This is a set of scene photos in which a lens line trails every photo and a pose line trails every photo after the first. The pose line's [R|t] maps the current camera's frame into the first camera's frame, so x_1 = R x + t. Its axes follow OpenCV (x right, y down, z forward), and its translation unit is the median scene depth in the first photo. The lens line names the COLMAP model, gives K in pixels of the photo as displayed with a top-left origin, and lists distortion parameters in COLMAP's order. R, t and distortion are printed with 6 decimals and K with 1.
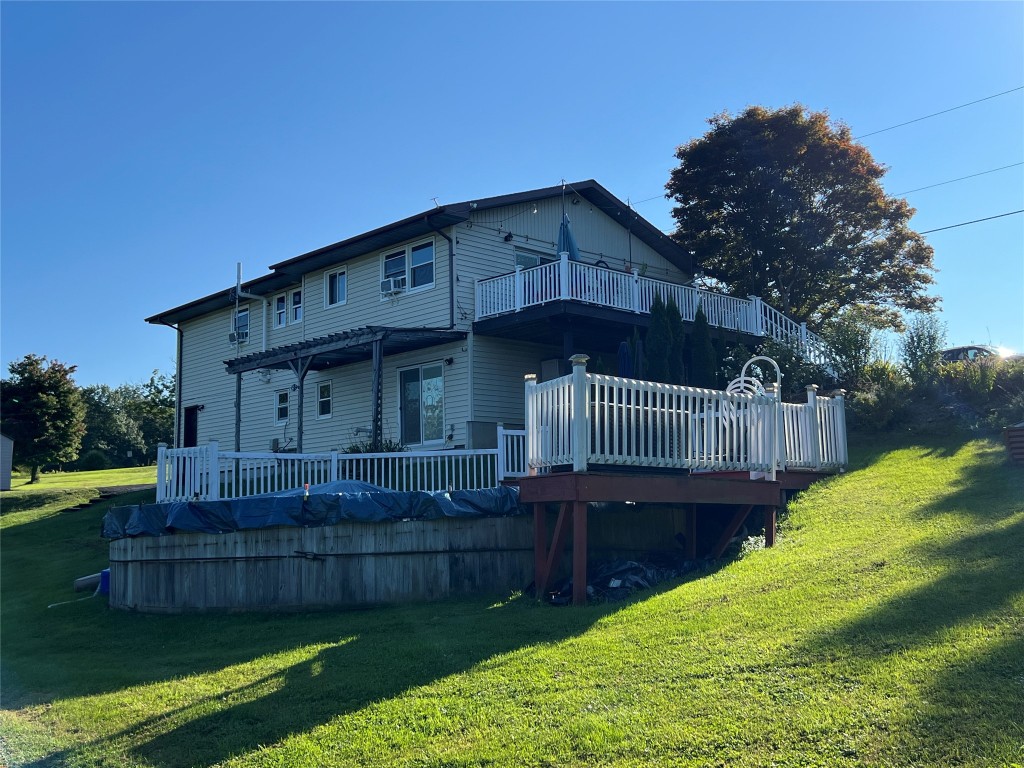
lens RADIAL K [[1017.7, 0, 519.0], [0, 1017.7, 374.3], [0, 0, 1]] dist [0.040374, 0.000000]
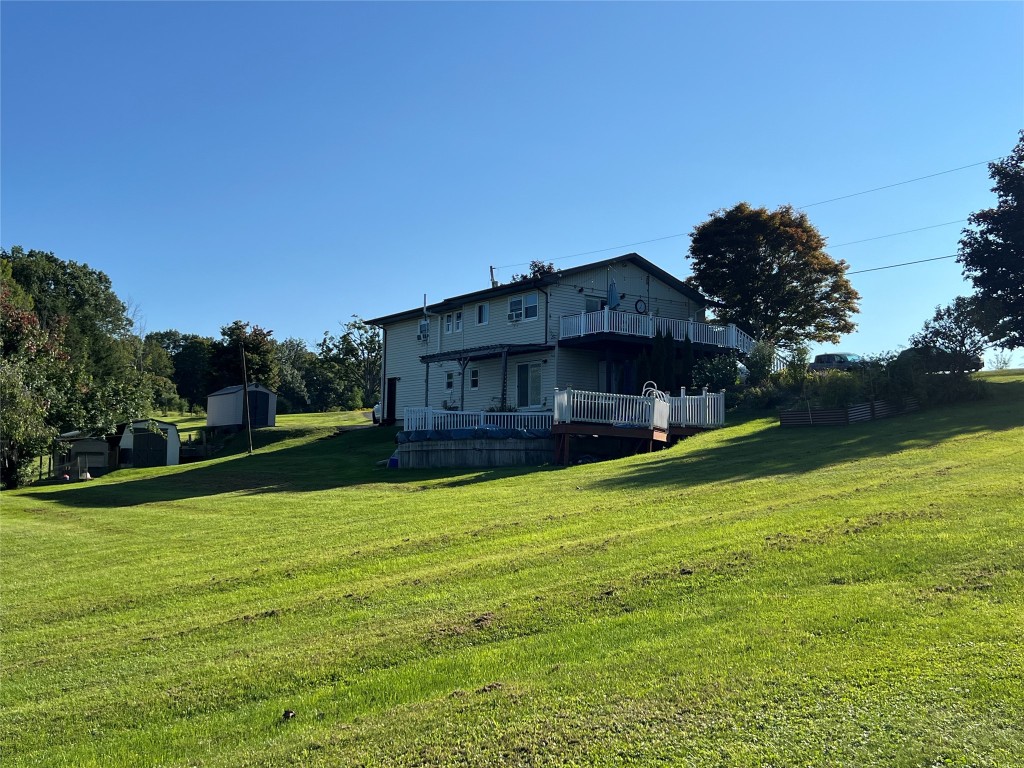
lens RADIAL K [[1017.7, 0, 507.4], [0, 1017.7, 380.9], [0, 0, 1]] dist [0.040374, 0.000000]
pose [[0.989615, 0.026370, -0.141306, 0.114050], [-0.019081, 0.998428, 0.052695, -0.068495], [0.142473, -0.049451, 0.988563, -0.739105]]
